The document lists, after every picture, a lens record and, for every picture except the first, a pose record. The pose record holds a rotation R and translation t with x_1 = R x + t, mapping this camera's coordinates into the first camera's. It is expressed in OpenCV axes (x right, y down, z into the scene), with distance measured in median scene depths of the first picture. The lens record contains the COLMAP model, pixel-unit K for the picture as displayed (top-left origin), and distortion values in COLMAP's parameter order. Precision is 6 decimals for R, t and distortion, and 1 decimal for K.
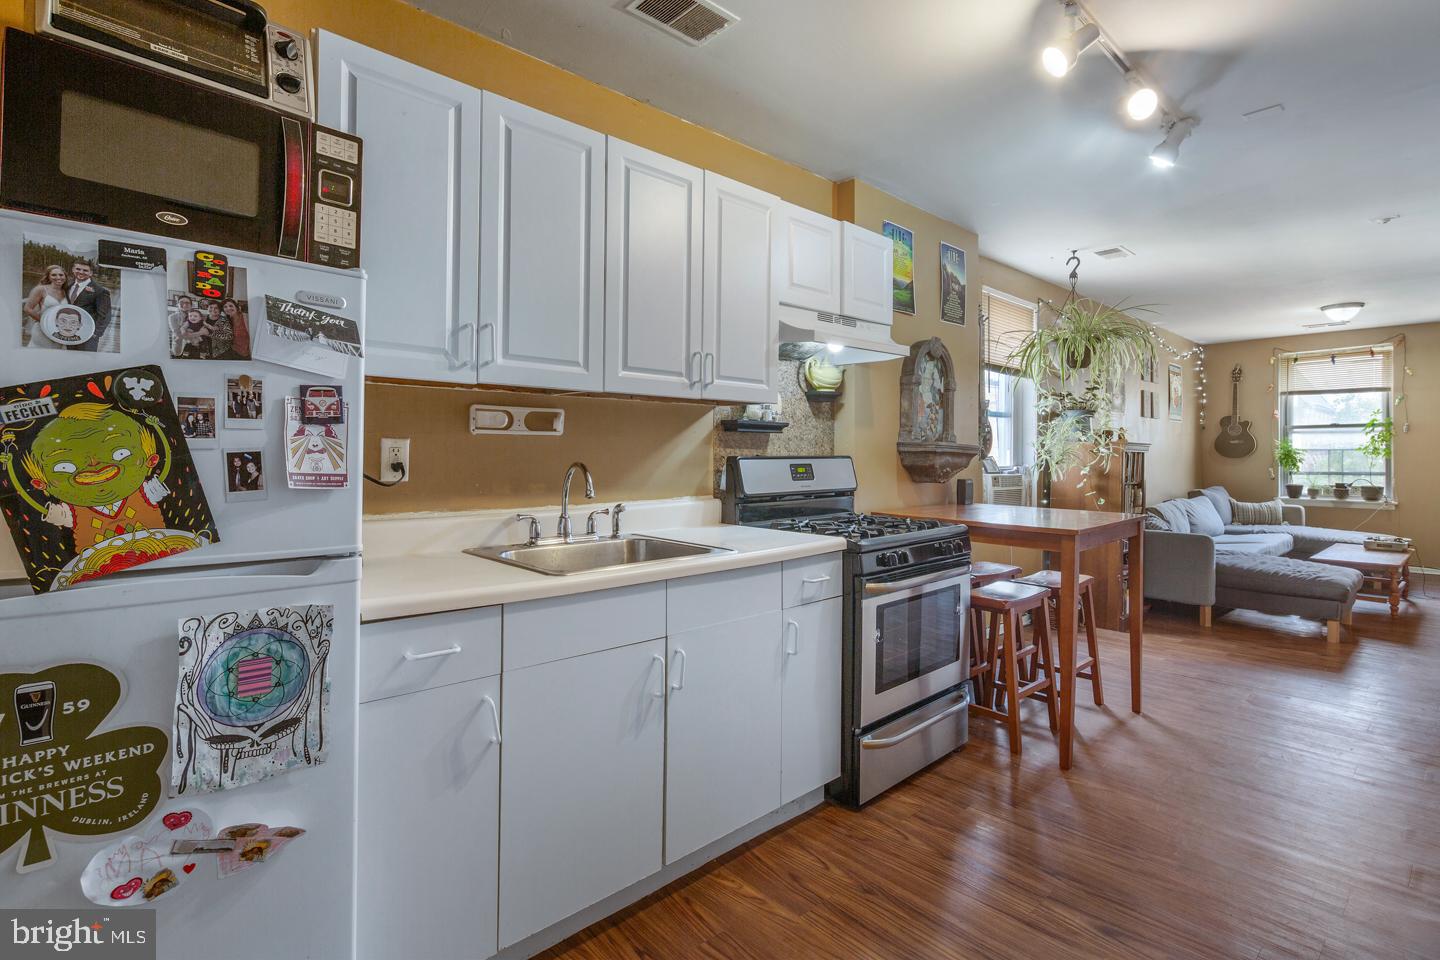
lens RADIAL K [[707.4, 0, 698.6], [0, 707.4, 447.5], [0, 0, 1]] dist [-0.005121, -0.000042]
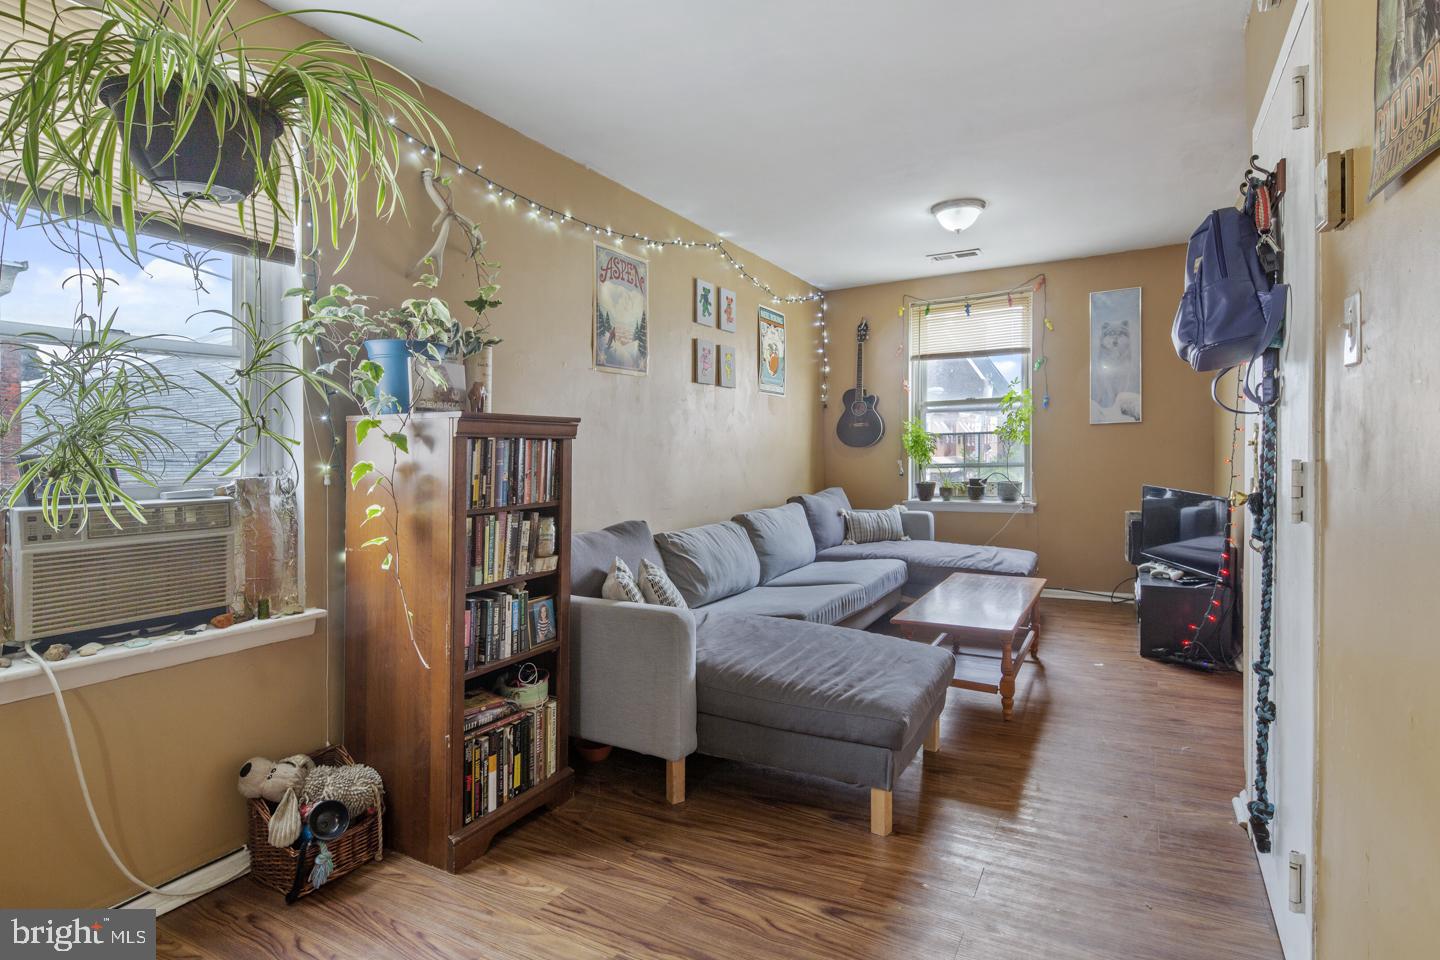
lens RADIAL K [[707.4, 0, 718.1], [0, 707.4, 485.3], [0, 0, 1]] dist [-0.005121, -0.000042]
pose [[0.948281, -0.036574, 0.315317, 0.414034], [0.019101, 0.998115, 0.058331, 0.009017], [-0.316856, -0.049292, 0.947192, 0.376139]]
